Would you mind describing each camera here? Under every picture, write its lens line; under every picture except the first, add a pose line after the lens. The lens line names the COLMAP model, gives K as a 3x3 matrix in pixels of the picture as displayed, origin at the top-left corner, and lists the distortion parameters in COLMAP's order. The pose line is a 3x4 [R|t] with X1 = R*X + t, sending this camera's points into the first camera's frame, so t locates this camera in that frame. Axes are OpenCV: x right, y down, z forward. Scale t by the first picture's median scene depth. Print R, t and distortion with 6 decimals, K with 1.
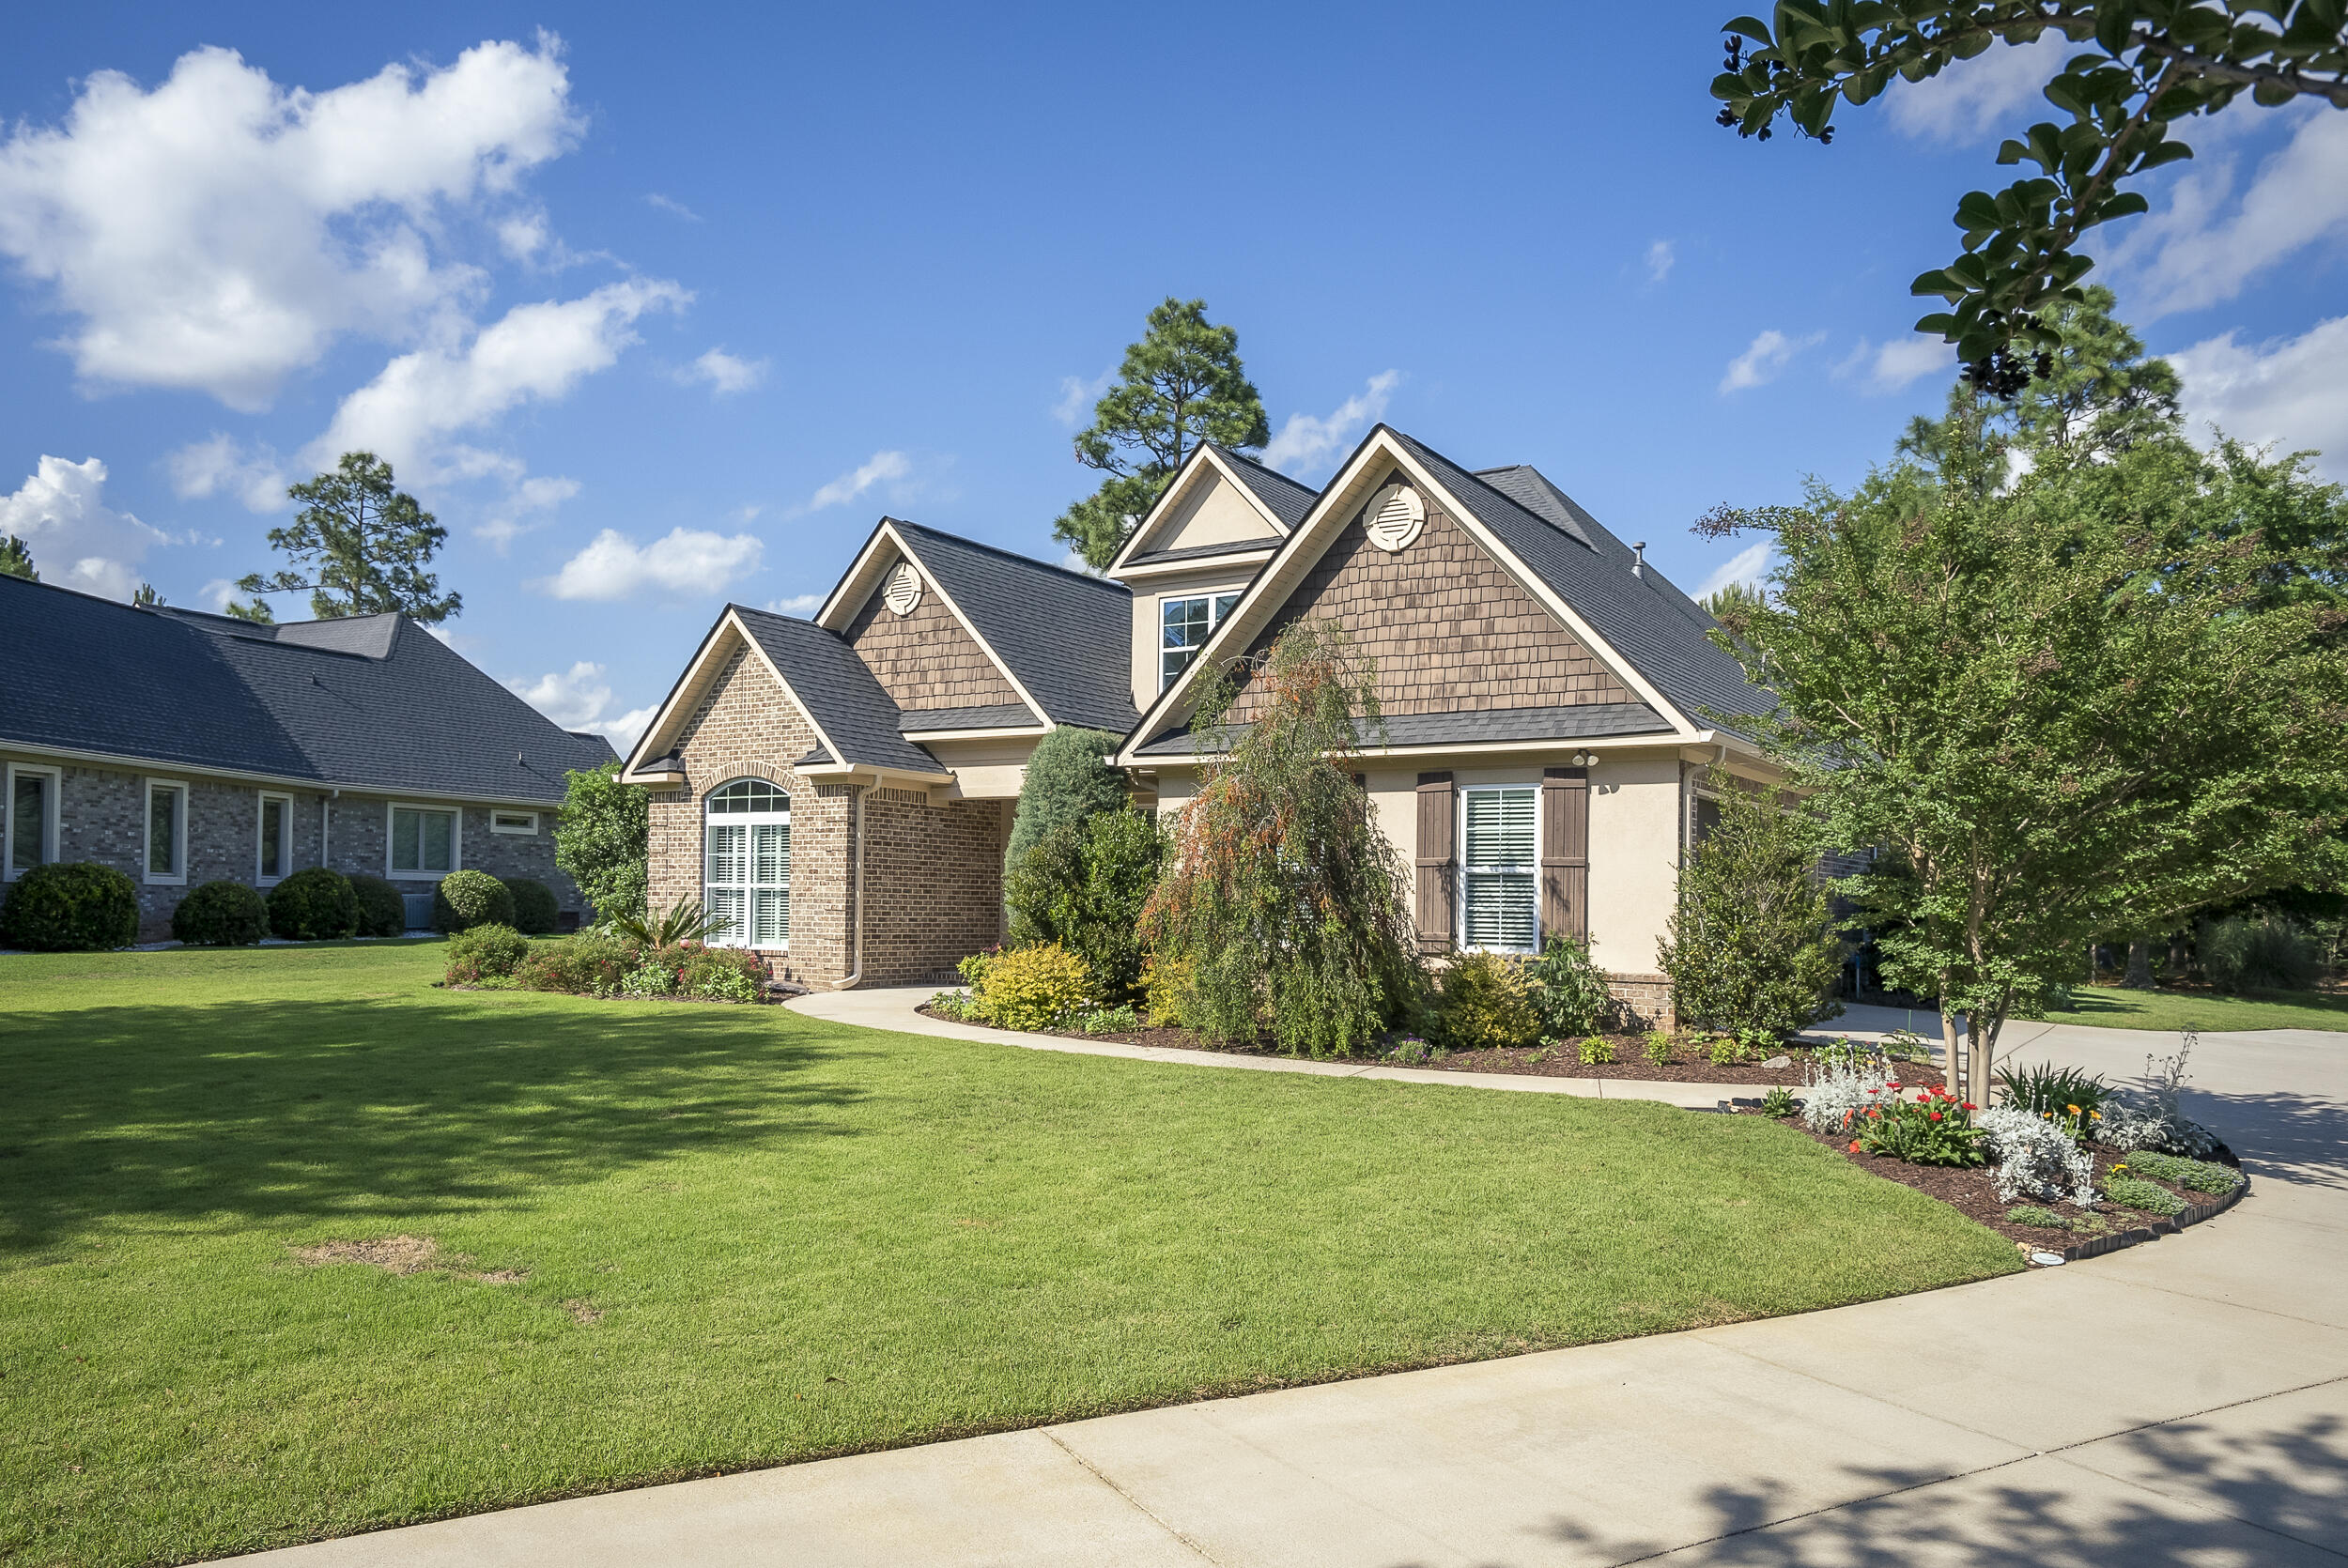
lens RADIAL K [[1658.3, 0, 1178.2], [0, 1658.3, 868.1], [0, 0, 1]] dist [-0.004285, -0.000661]
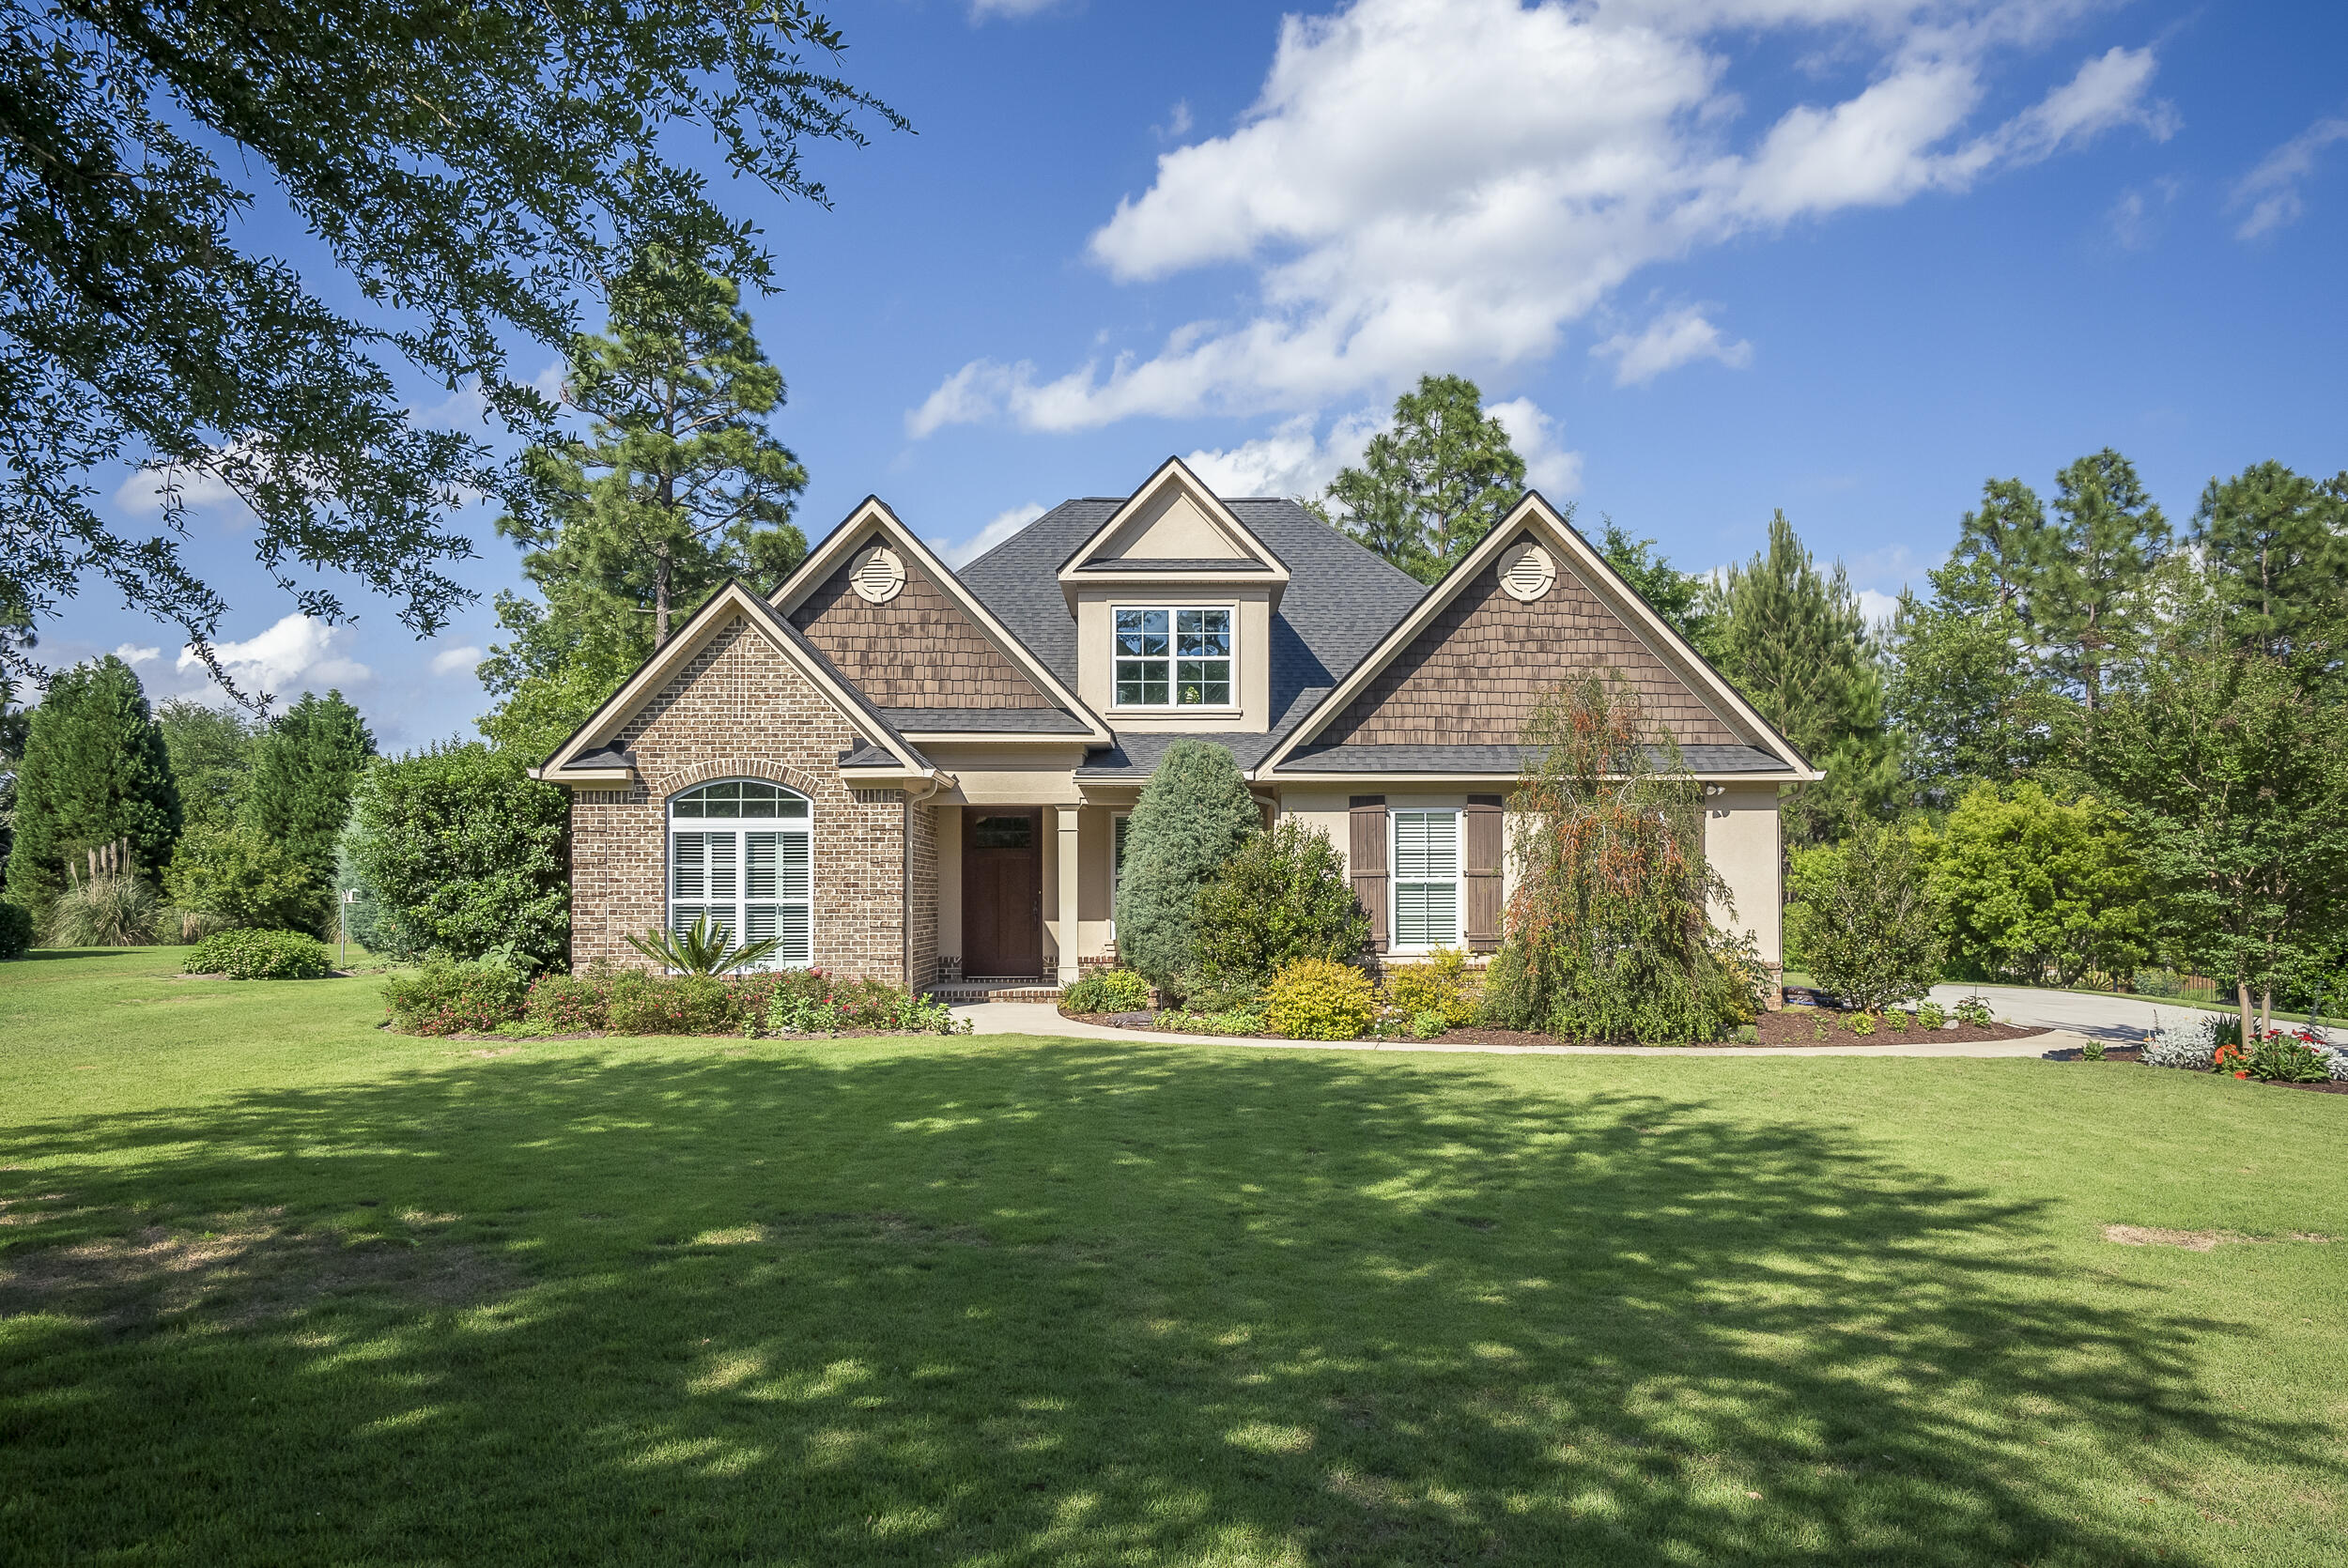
lens RADIAL K [[1757.6, 0, 1176.5], [0, 1757.6, 833.5], [0, 0, 1]] dist [0.000473, 0.000034]
pose [[0.826554, 0.001905, 0.562855, -0.594885], [0.002699, 0.999969, -0.007348, -0.017924], [-0.562851, 0.007593, 0.826523, 0.106607]]
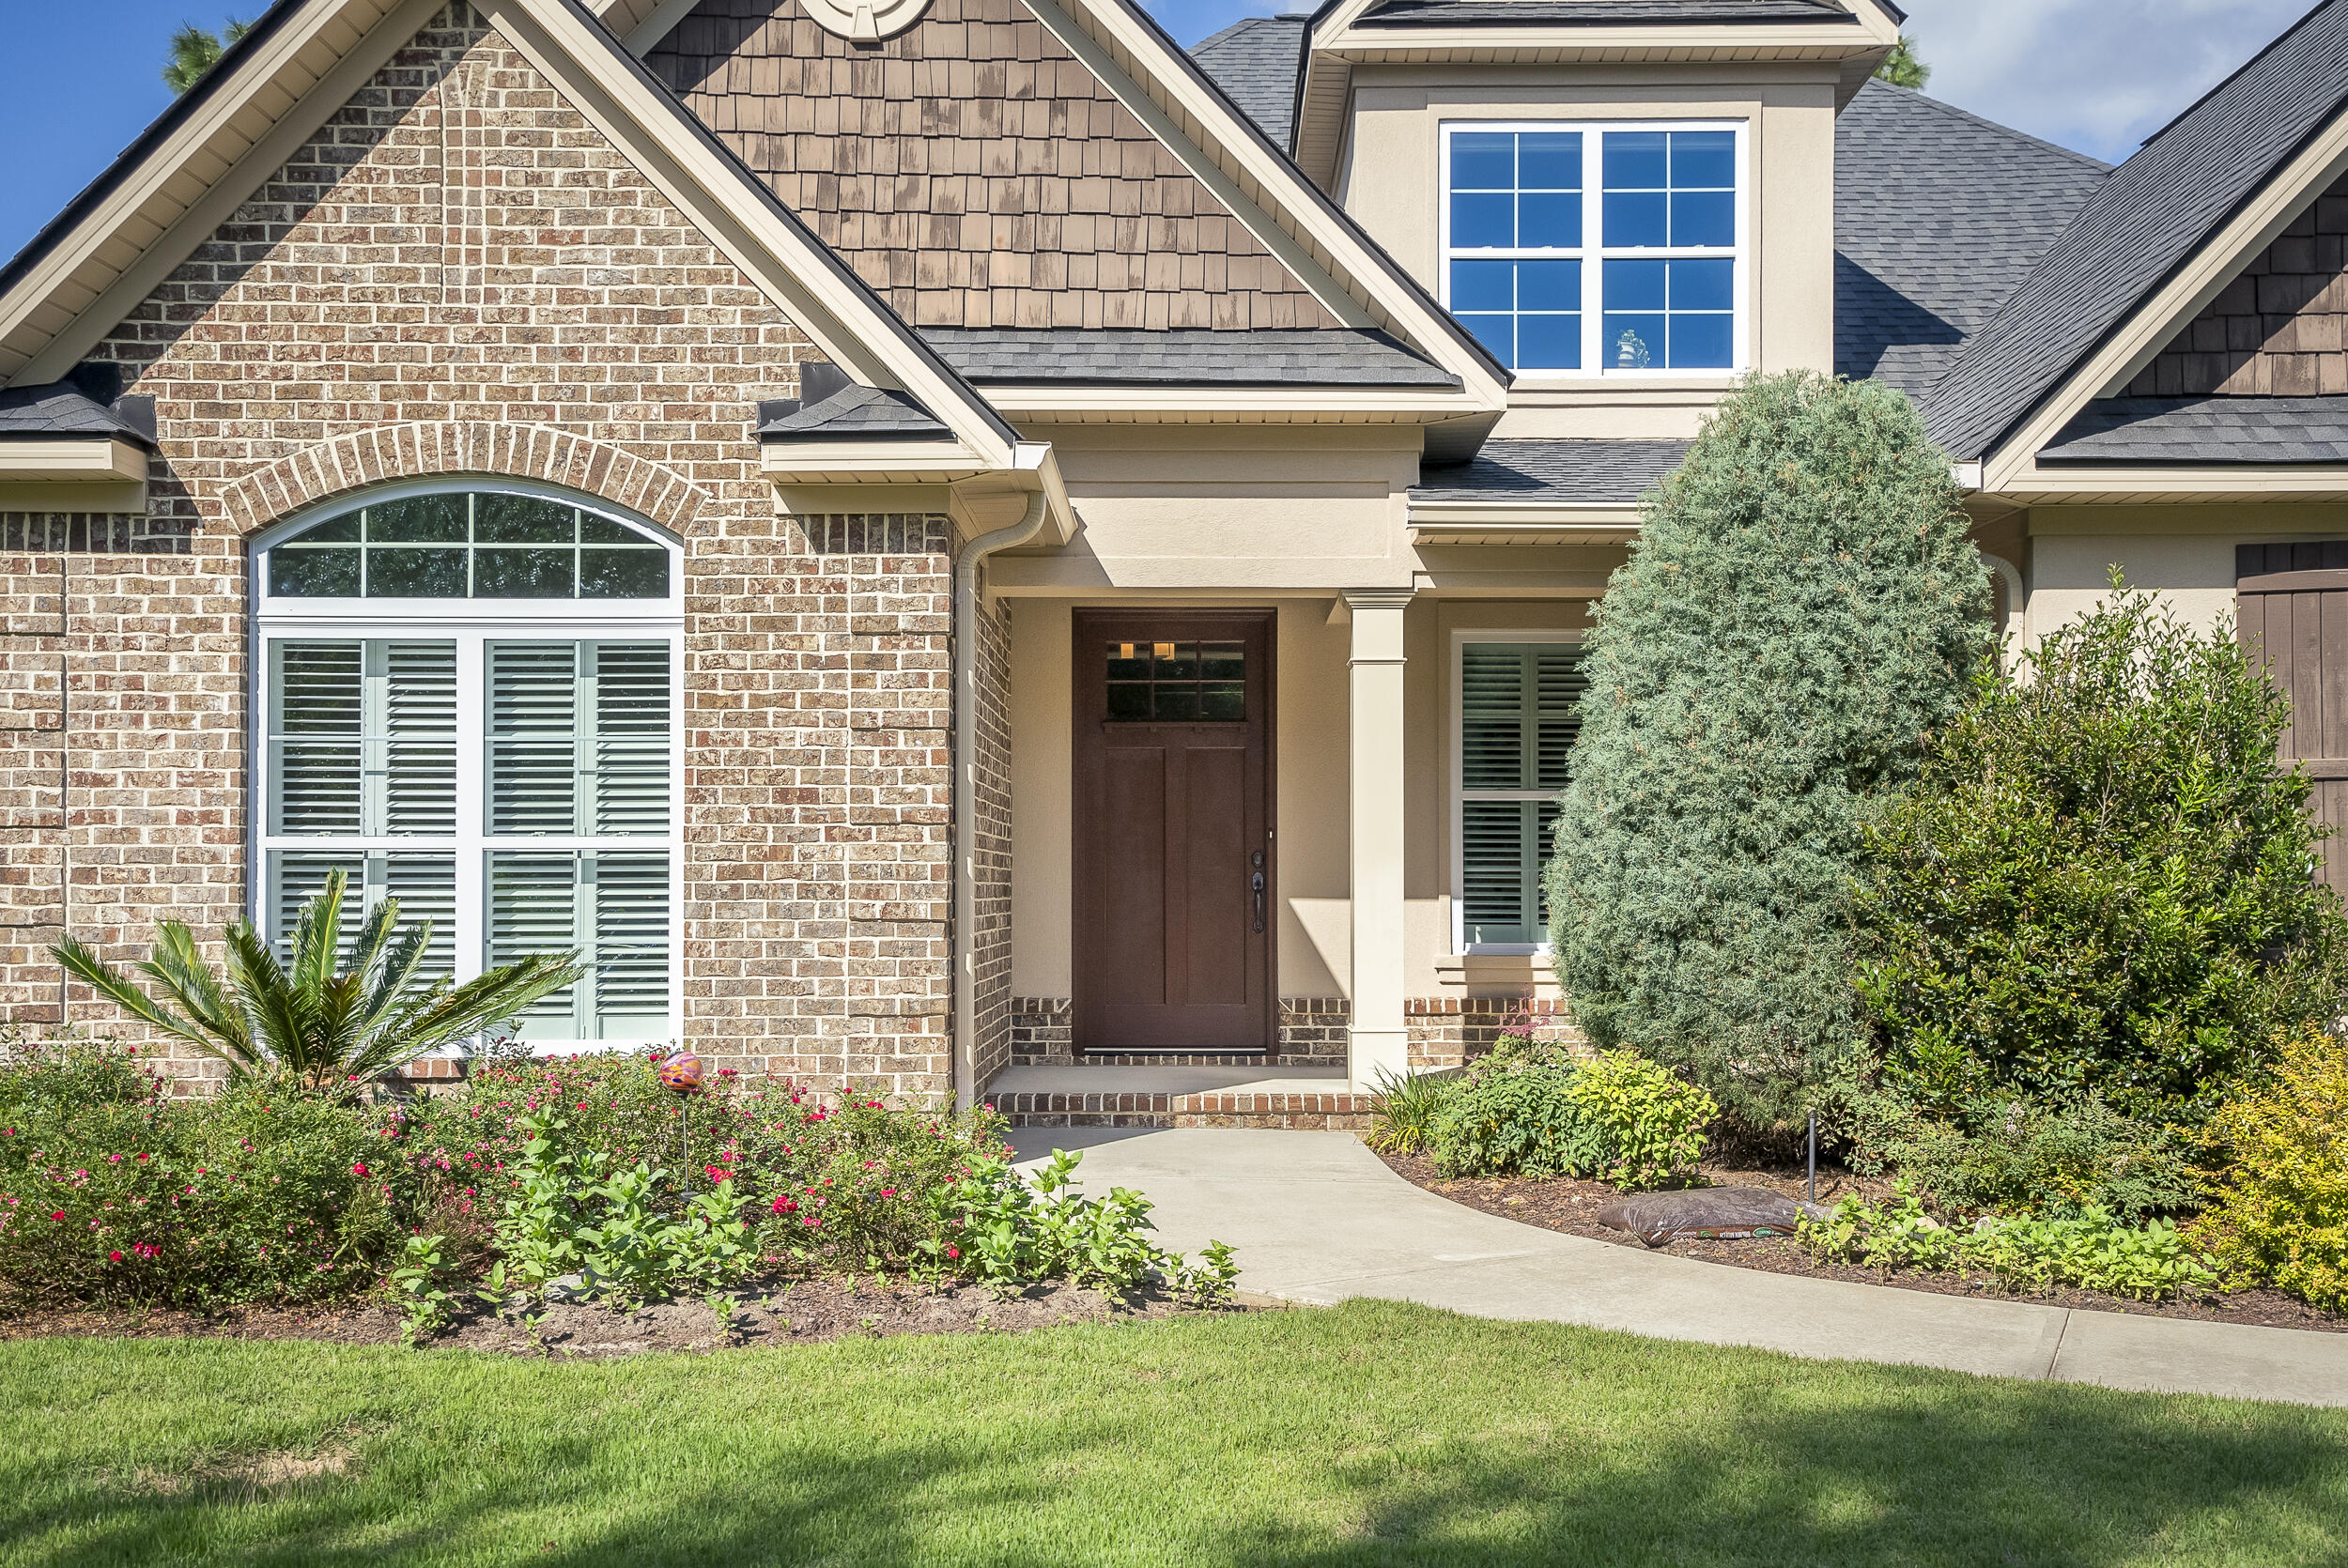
lens RADIAL K [[2320.7, 0, 1176.9], [0, 2320.7, 814.5], [0, 0, 1]] dist [0.018673, 0.158425]
pose [[0.833318, 0.001373, 0.552792, -0.387083], [0.000449, 0.999995, -0.003160, 0.006738], [-0.552794, 0.002882, 0.833313, 0.587119]]
